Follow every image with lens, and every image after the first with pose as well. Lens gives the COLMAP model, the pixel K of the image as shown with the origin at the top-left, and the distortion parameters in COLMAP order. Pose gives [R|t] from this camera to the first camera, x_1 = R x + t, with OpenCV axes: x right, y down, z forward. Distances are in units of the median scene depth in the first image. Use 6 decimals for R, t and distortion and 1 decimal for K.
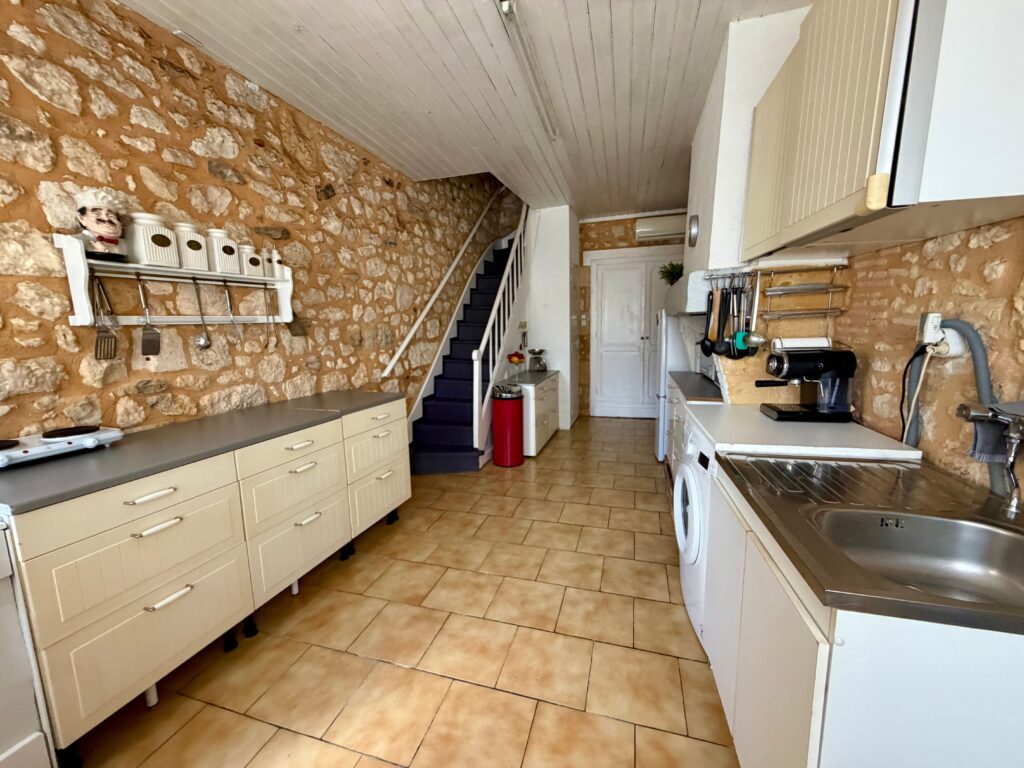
lens RADIAL K [[408.5, 0, 508.6], [0, 408.5, 385.8], [0, 0, 1]] dist [-0.000235, 0.000732]
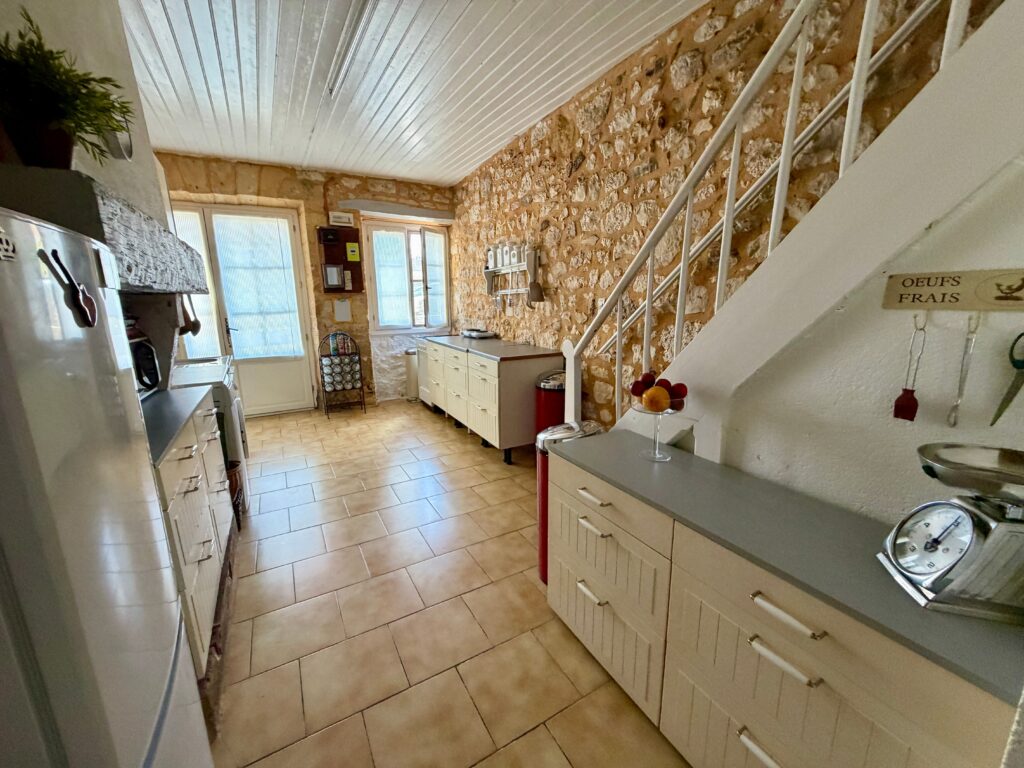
lens RADIAL K [[408.5, 0, 509.4], [0, 408.5, 387.2], [0, 0, 1]] dist [-0.000235, 0.000732]
pose [[-0.683857, 0.184722, -0.705845, 0.528459], [-0.078610, 0.943134, 0.322983, -0.267025], [0.725369, 0.276361, -0.630448, 1.746683]]
